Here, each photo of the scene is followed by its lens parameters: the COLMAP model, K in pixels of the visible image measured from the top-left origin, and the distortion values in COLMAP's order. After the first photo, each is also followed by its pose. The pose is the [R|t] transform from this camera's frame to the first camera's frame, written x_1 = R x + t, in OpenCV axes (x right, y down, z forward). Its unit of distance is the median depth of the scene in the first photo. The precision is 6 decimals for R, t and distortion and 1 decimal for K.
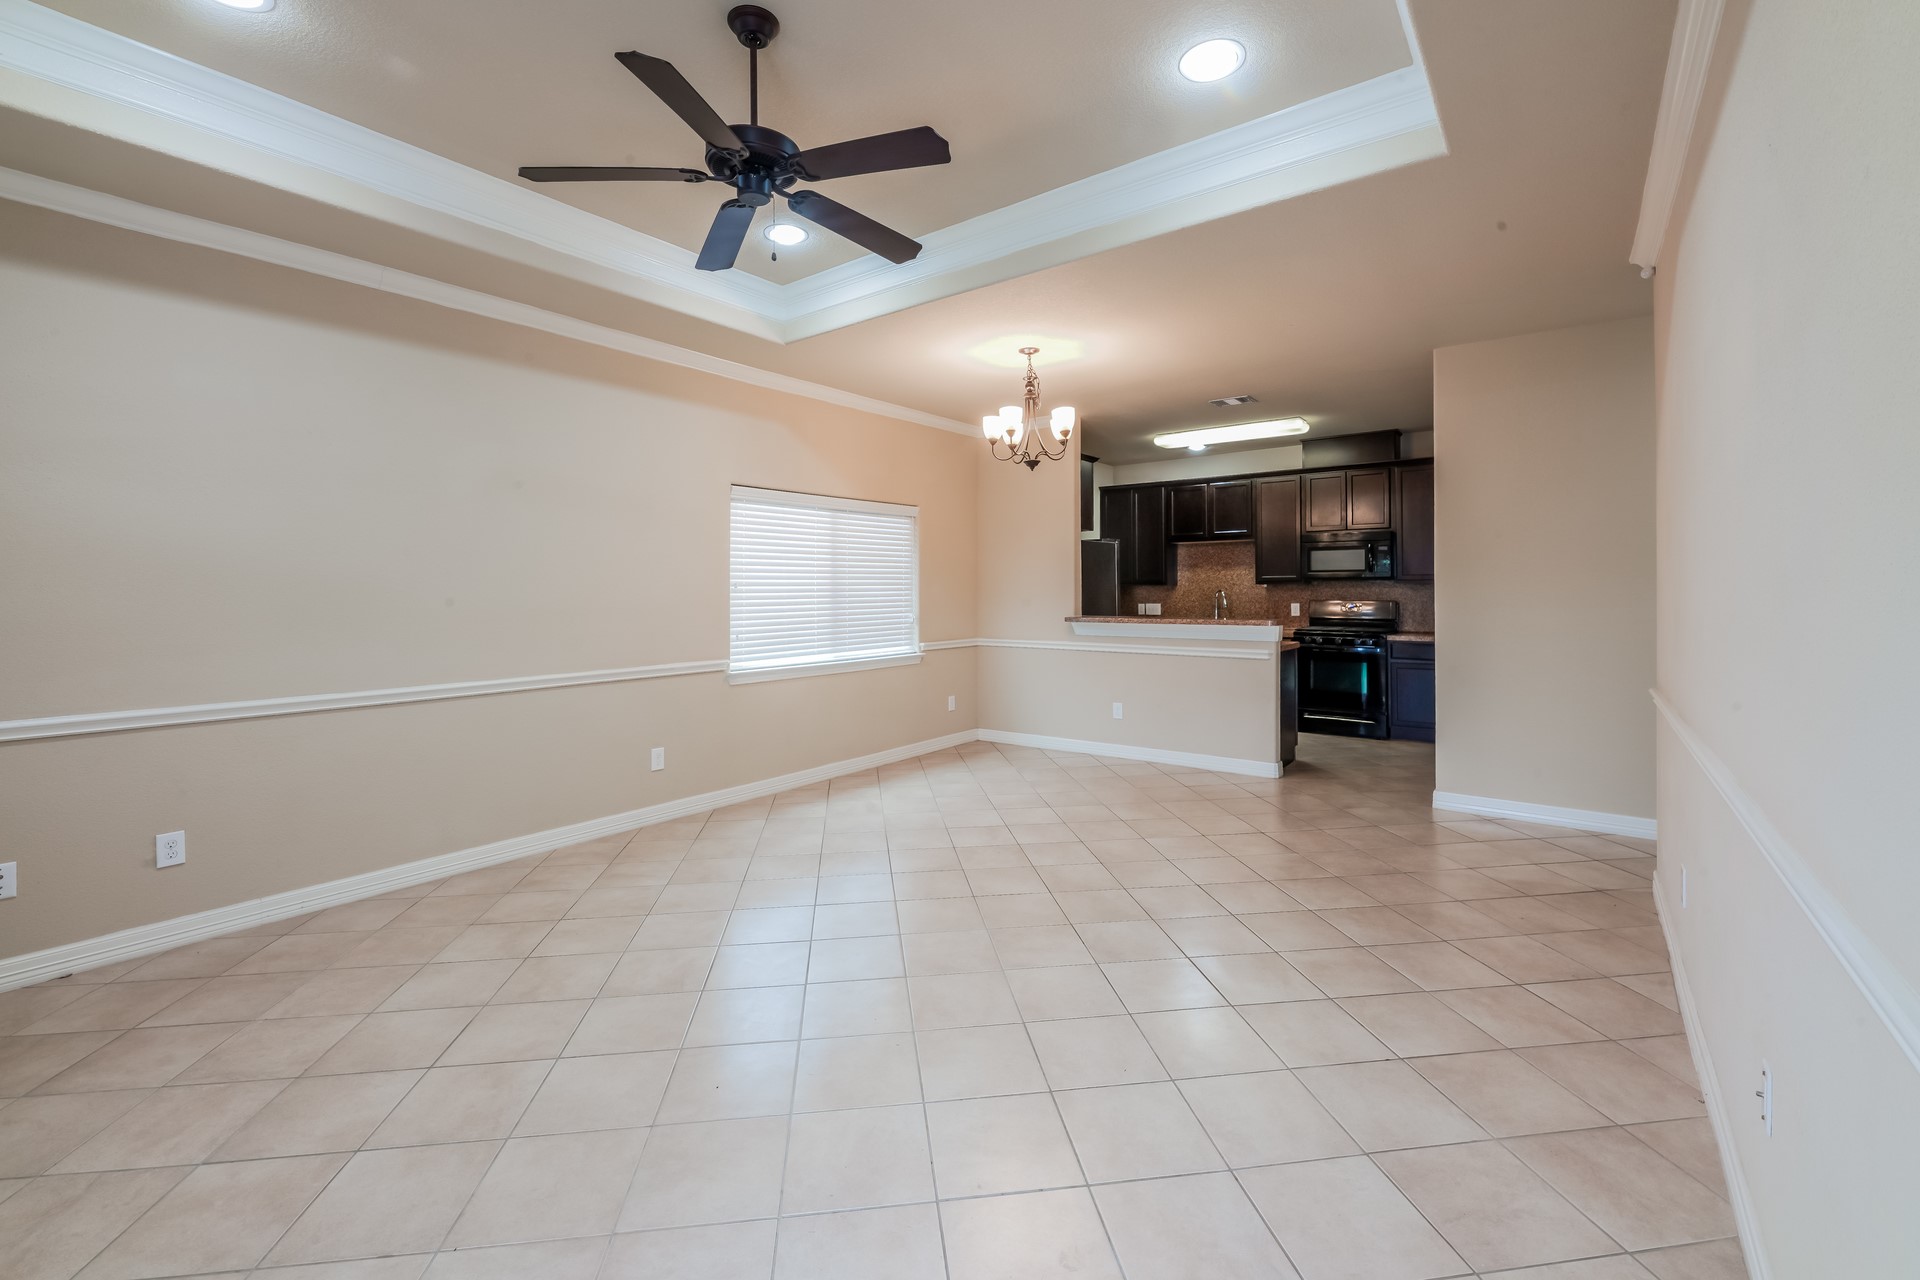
lens RADIAL K [[784.0, 0, 961.4], [0, 784.0, 587.7], [0, 0, 1]] dist [0.001802, -0.002185]
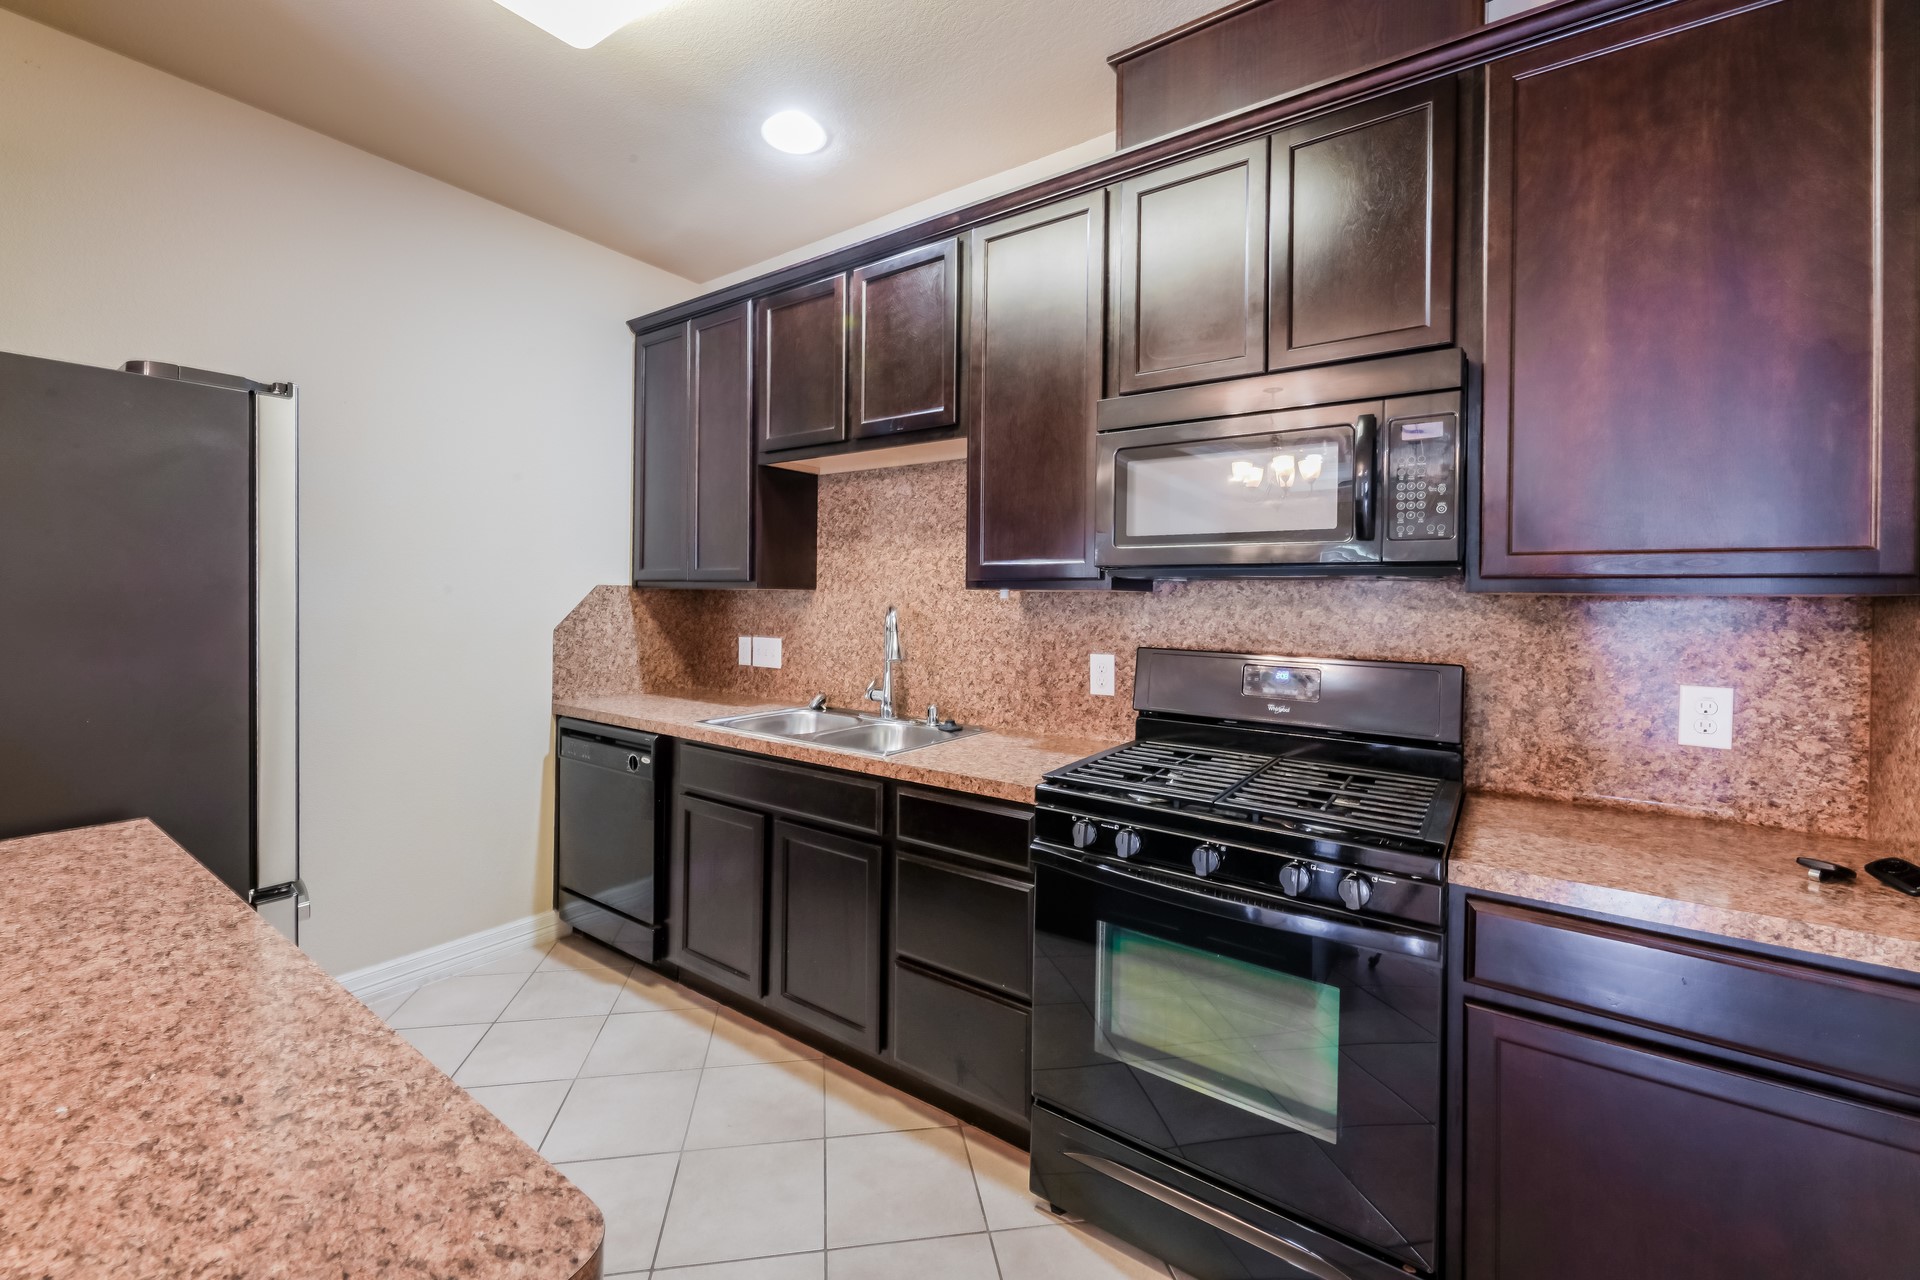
lens RADIAL K [[784.0, 0, 937.9], [0, 784.0, 602.7], [0, 0, 1]] dist [0.001802, -0.002185]
pose [[0.999606, 0.012100, 0.025330, 0.356925], [-0.012531, 0.999778, 0.016943, -0.004089], [-0.025119, -0.017254, 0.999536, 0.704057]]
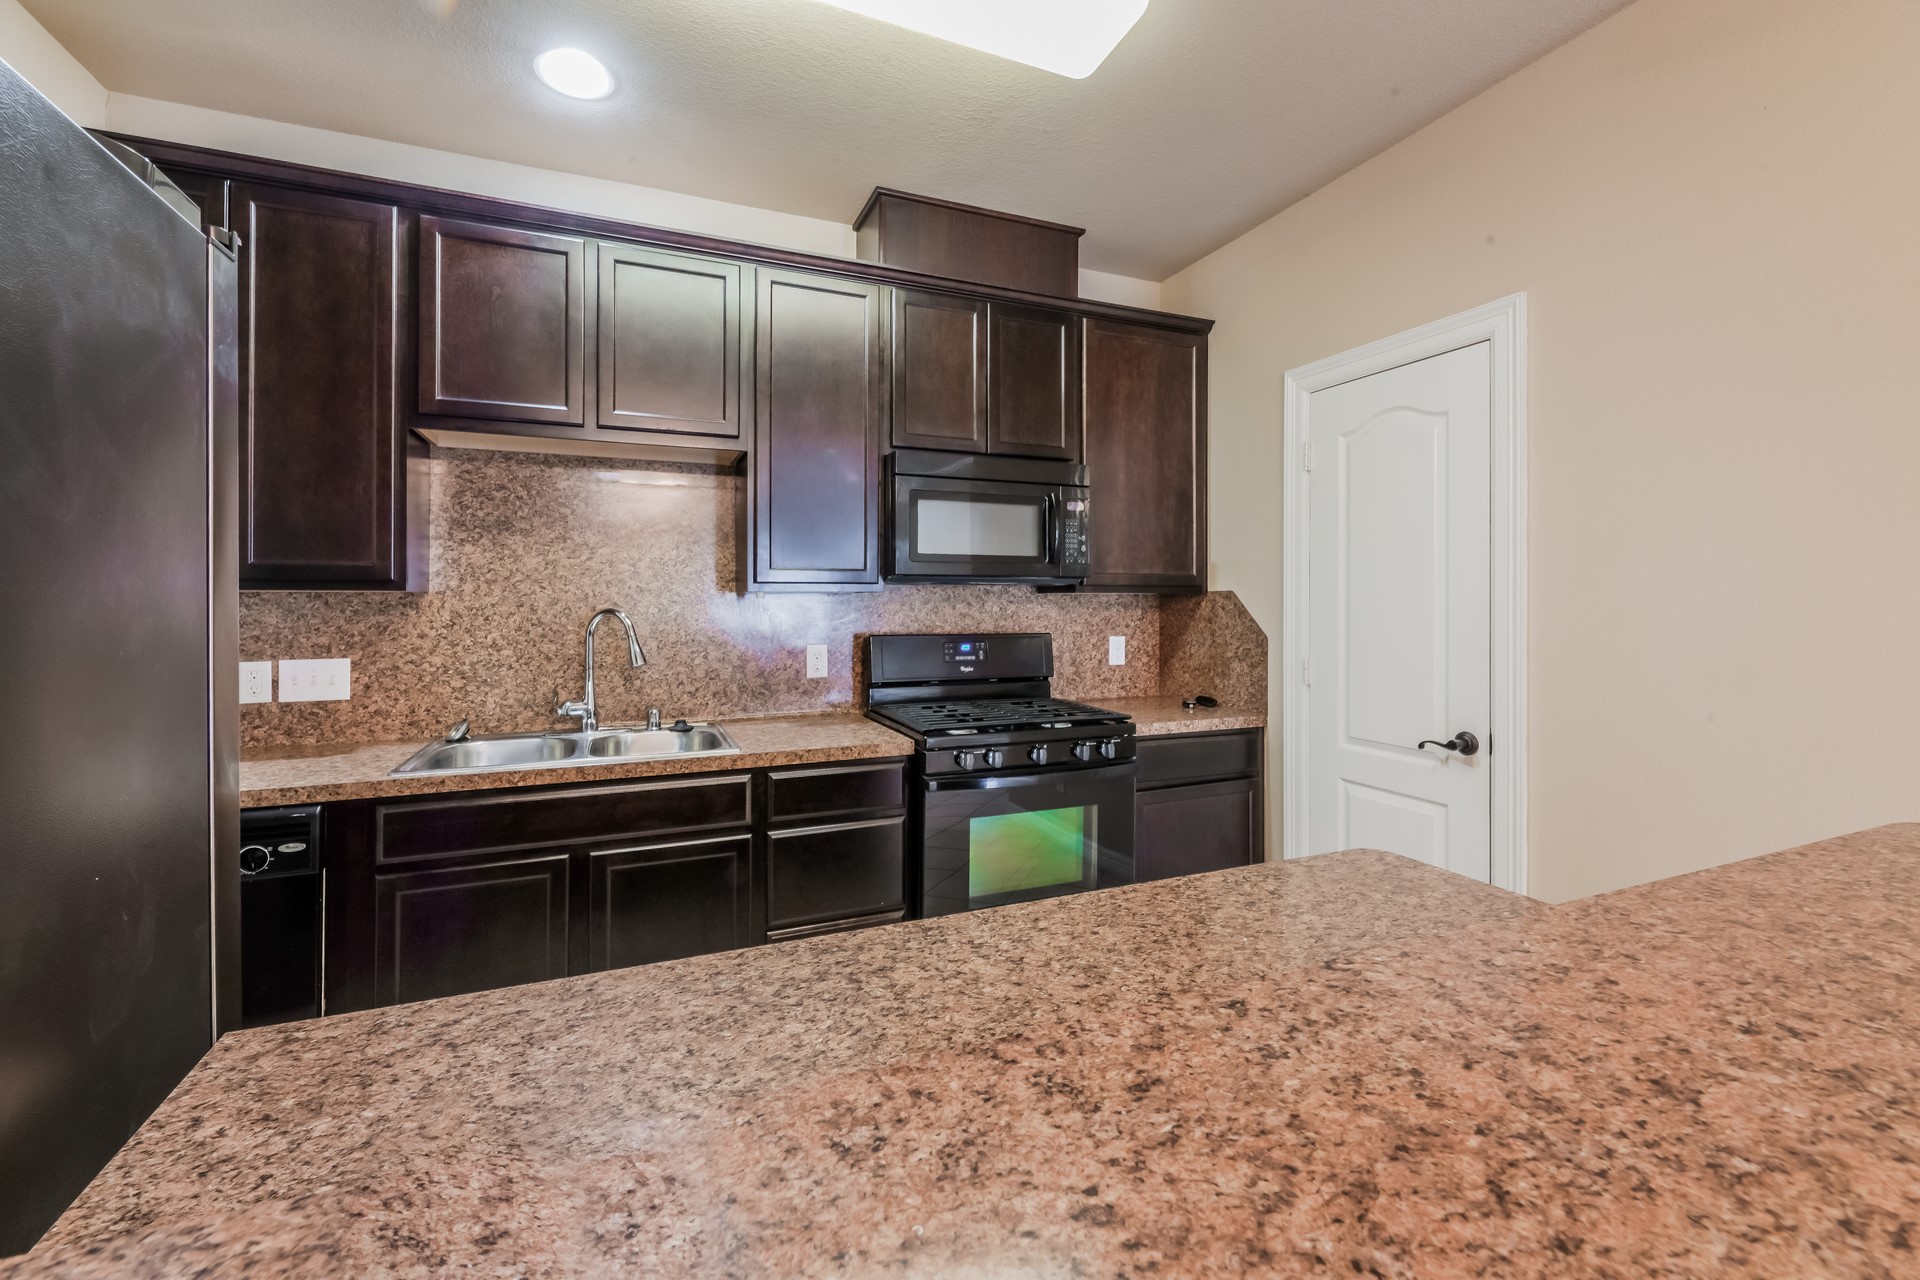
lens RADIAL K [[784.0, 0, 957.9], [0, 784.0, 594.0], [0, 0, 1]] dist [0.001802, -0.002185]
pose [[0.492596, 0.007373, 0.870227, 0.136094], [-0.006640, 0.999967, -0.004713, -0.002137], [-0.870233, -0.003456, 0.492629, 0.766201]]
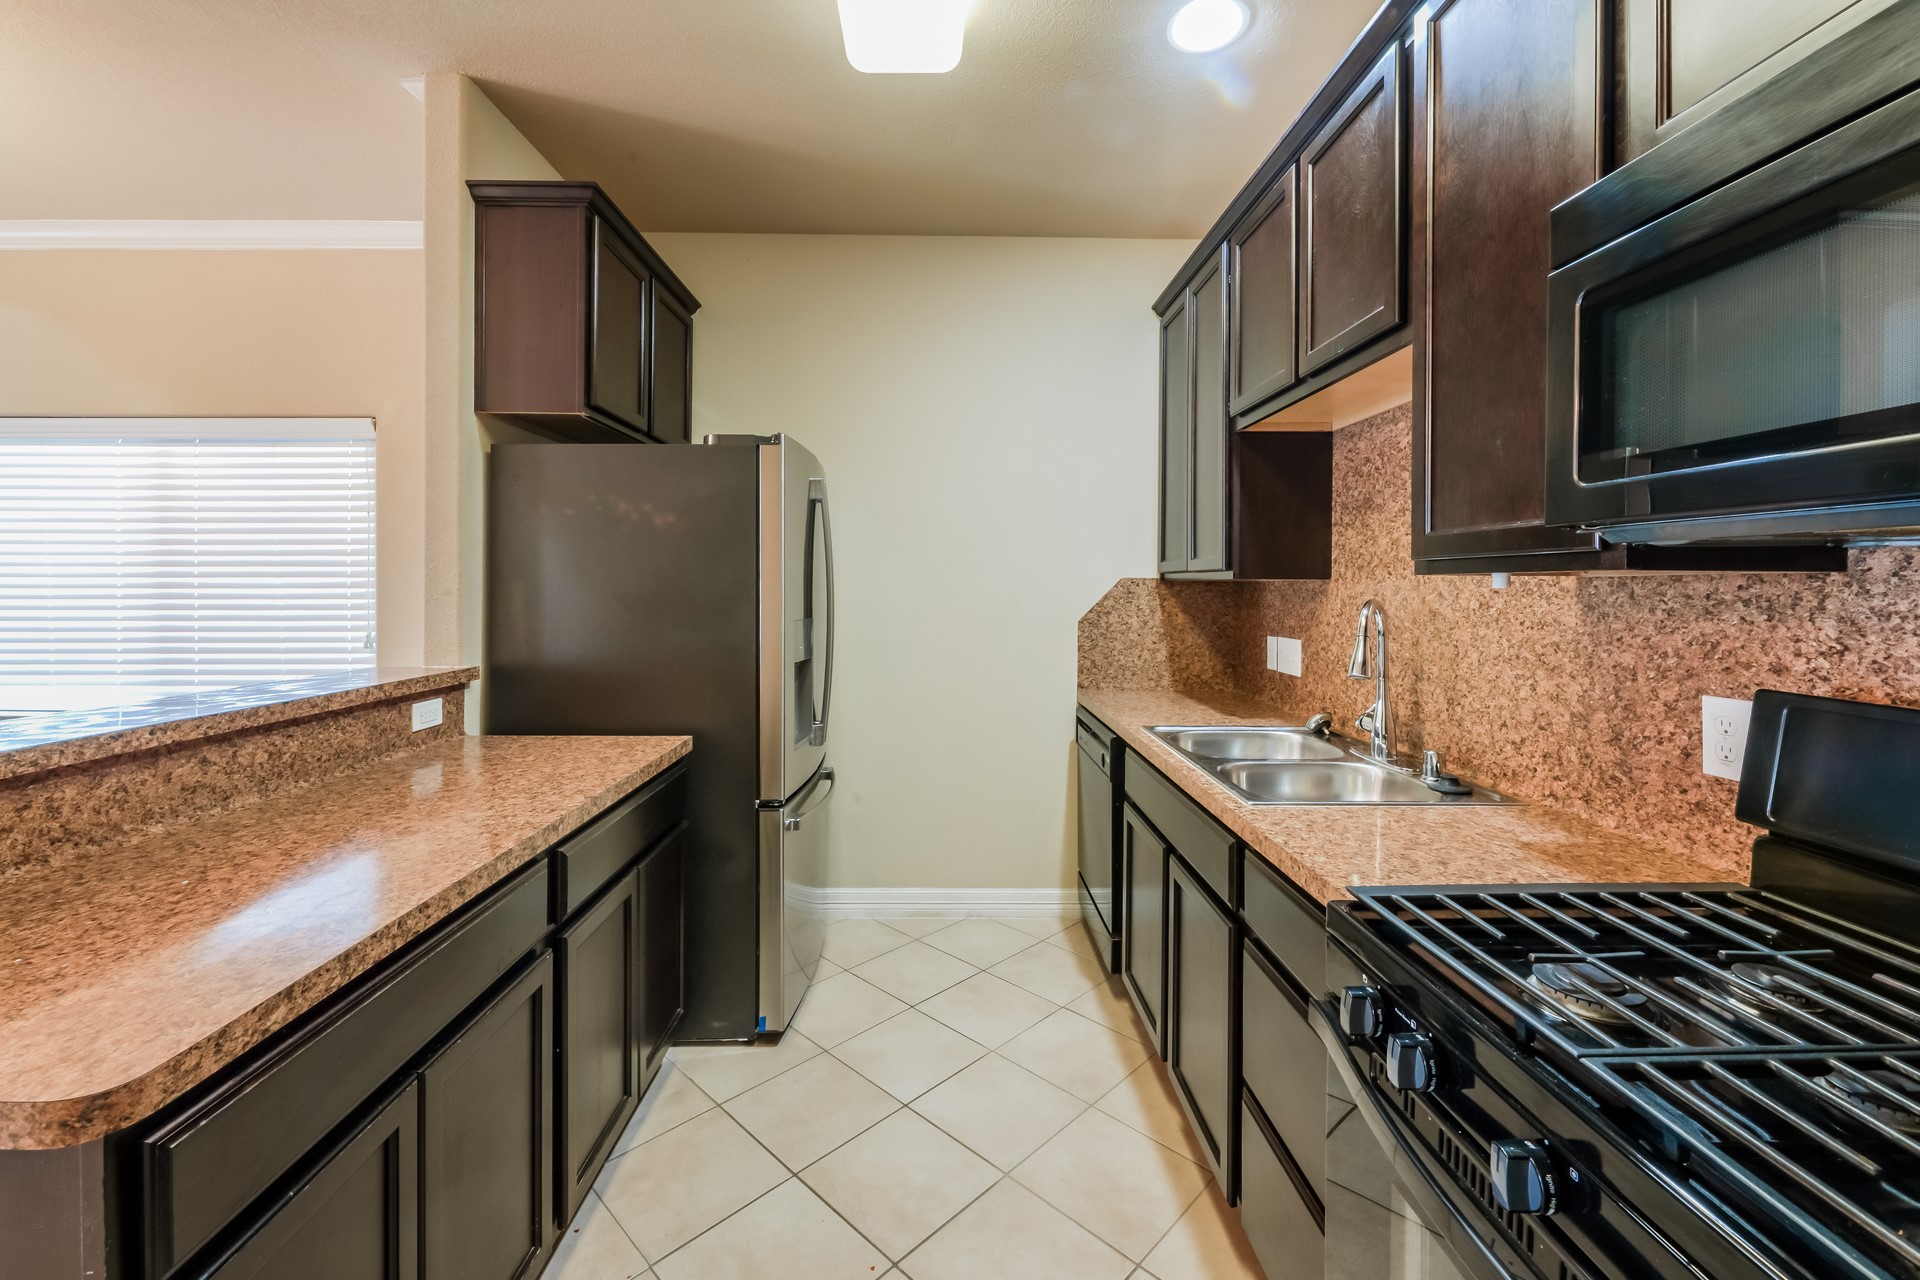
lens RADIAL K [[784.0, 0, 944.0], [0, 784.0, 589.1], [0, 0, 1]] dist [0.001802, -0.002185]
pose [[0.615652, 0.007069, -0.787986, 0.455754], [0.002365, 0.999939, 0.010818, -0.003092], [0.788014, -0.008524, 0.615598, 0.792294]]
